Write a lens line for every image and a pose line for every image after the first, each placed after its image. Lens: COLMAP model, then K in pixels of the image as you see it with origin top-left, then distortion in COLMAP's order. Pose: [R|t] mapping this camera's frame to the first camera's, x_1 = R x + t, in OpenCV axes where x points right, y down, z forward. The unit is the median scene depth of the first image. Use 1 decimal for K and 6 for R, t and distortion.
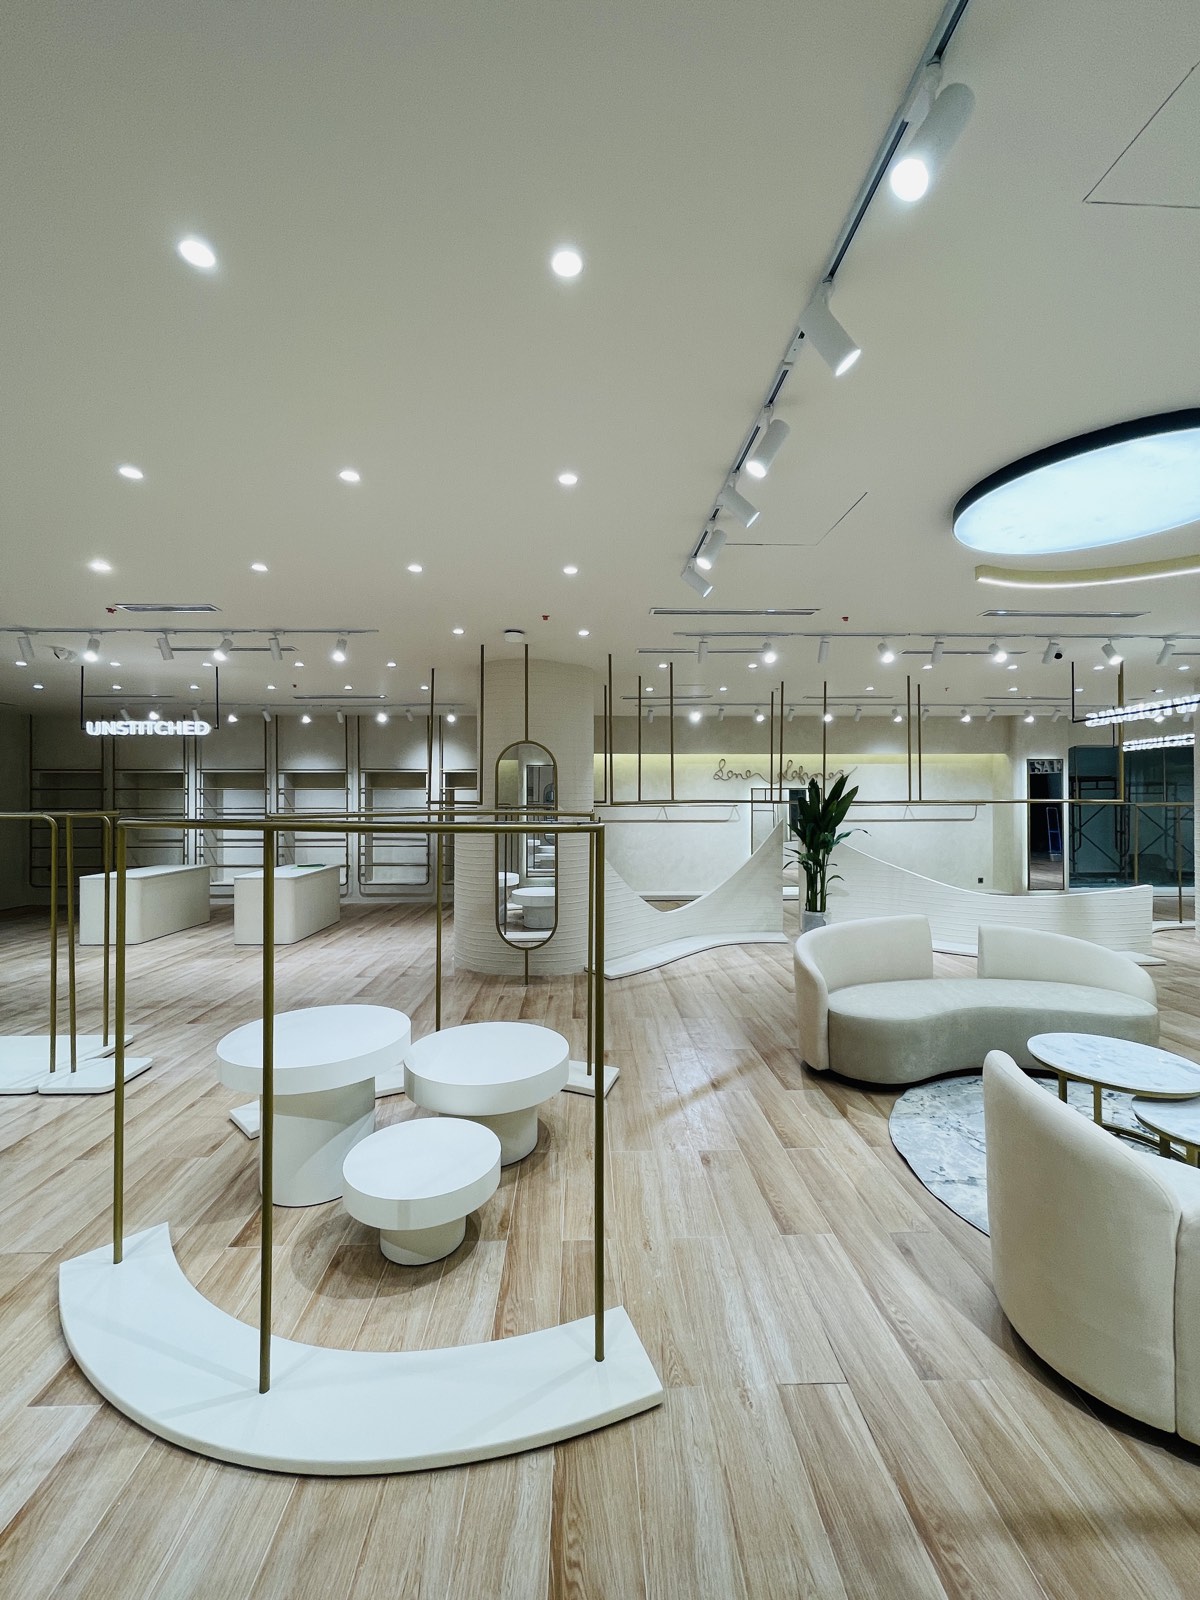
lens RADIAL K [[640.6, 0, 599.5], [0, 640.6, 798.6], [0, 0, 1]] dist [-0.001752, 0.000700]
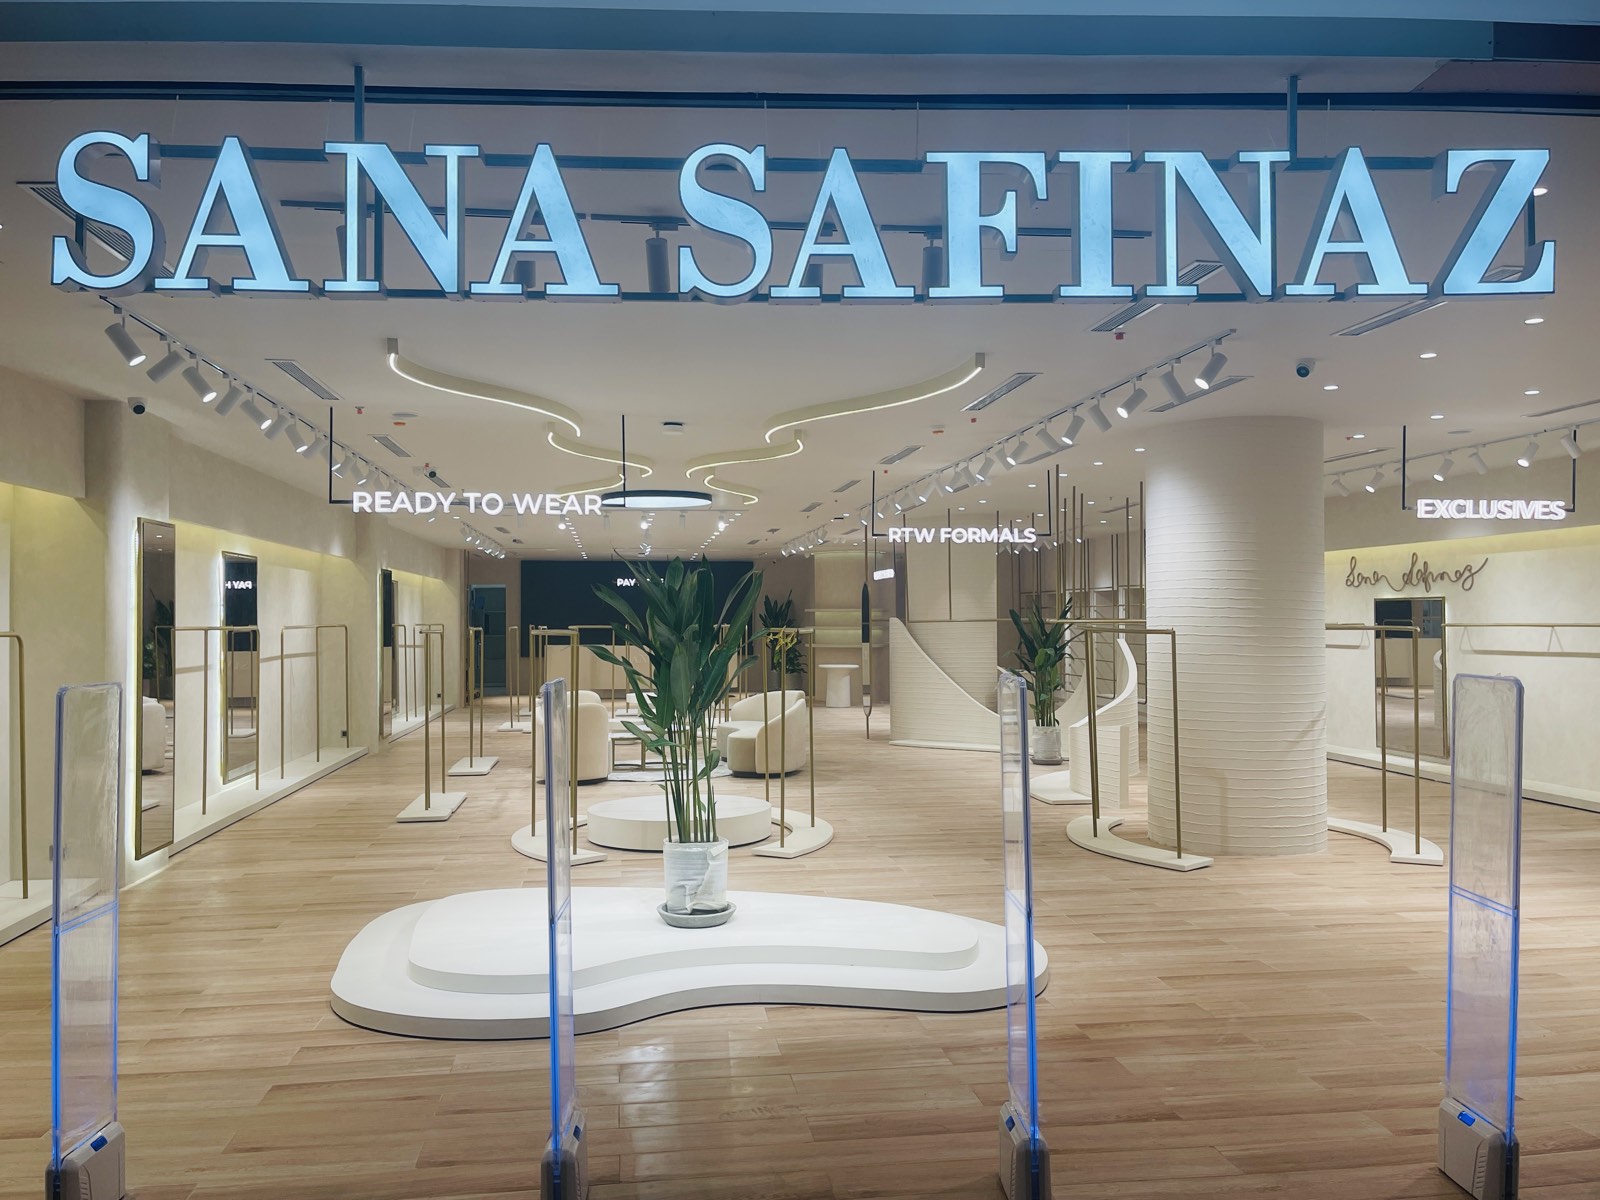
lens RADIAL K [[1269.4, 0, 805.1], [0, 1269.4, 605.9], [0, 0, 1]] dist [0.050469, -0.017279]
pose [[0.110053, -0.009176, -0.993883, 1.501141], [0.007900, 0.999934, -0.008357, -0.002243], [0.993894, -0.006932, 0.110119, 0.262979]]
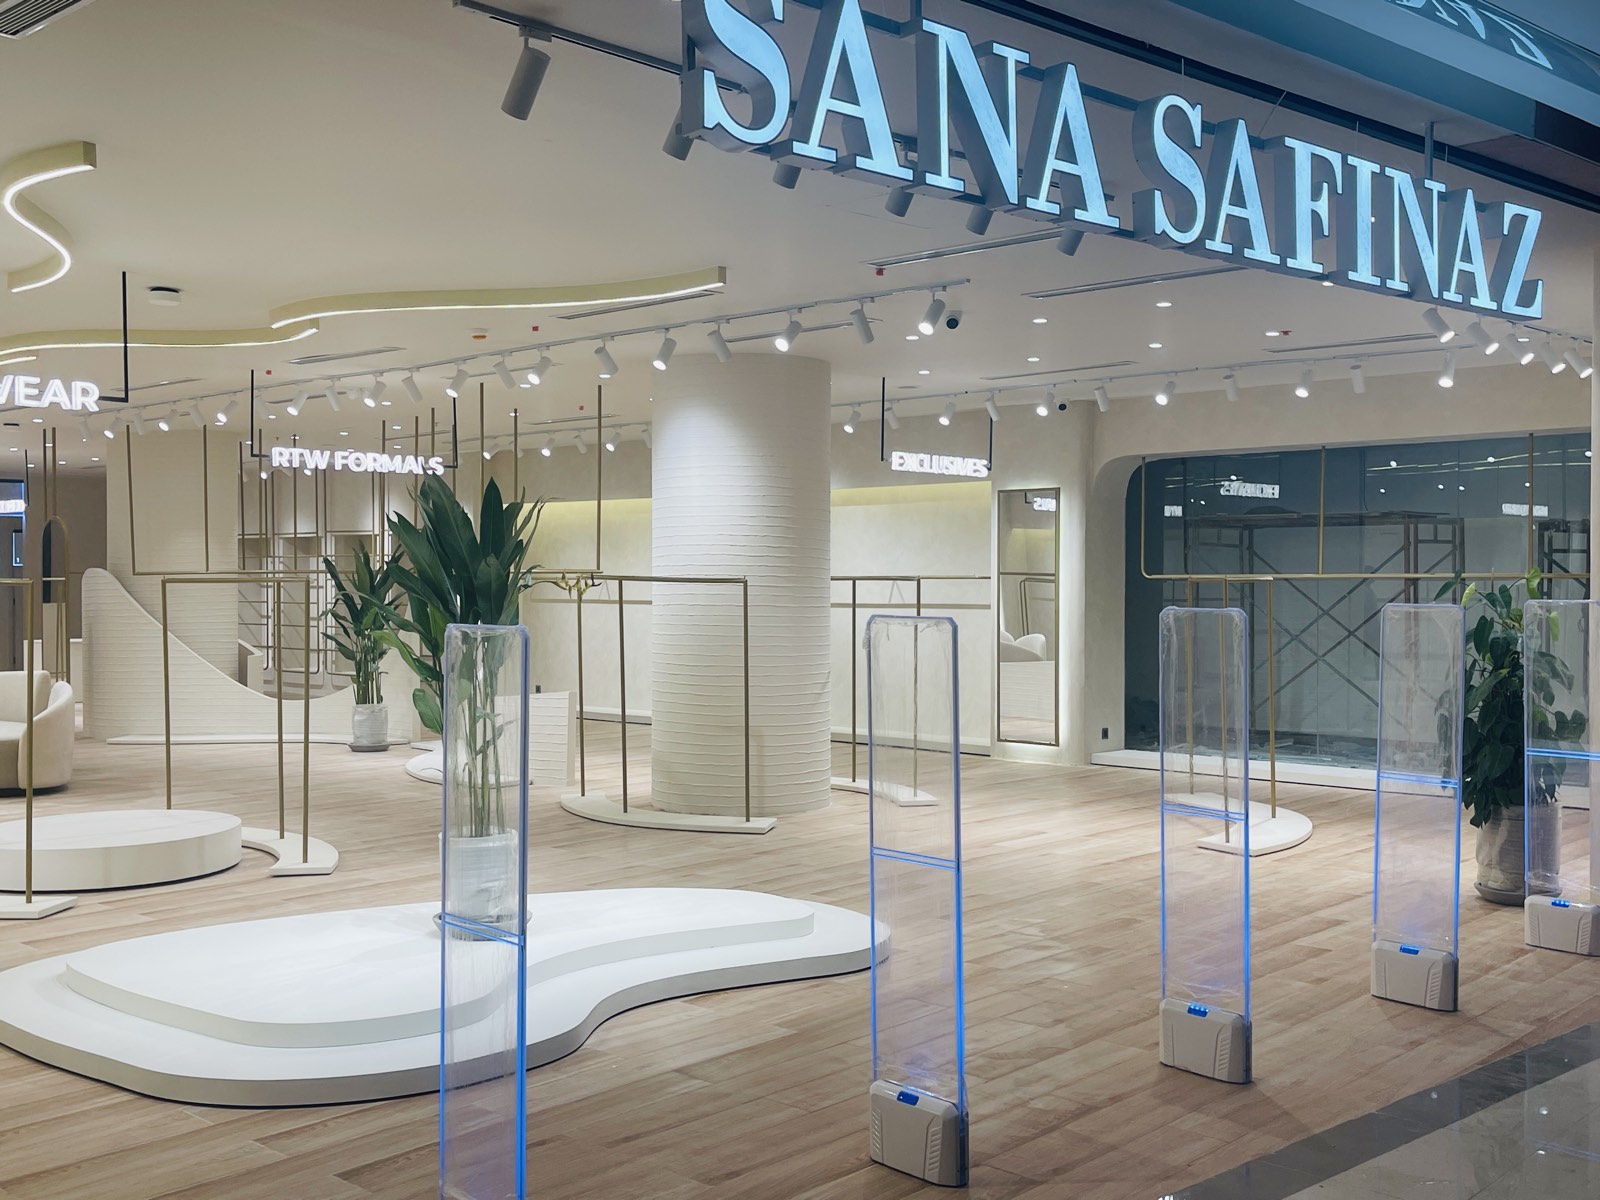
lens RADIAL K [[1623.4, 0, 798.1], [0, 1623.4, 599.2], [0, 0, 1]] dist [0.038884, 0.000000]
pose [[0.712928, 0.011791, -0.701138, 1.422222], [0.001555, 0.999830, 0.018396, 0.002339], [0.701235, -0.014206, 0.712788, -0.058261]]
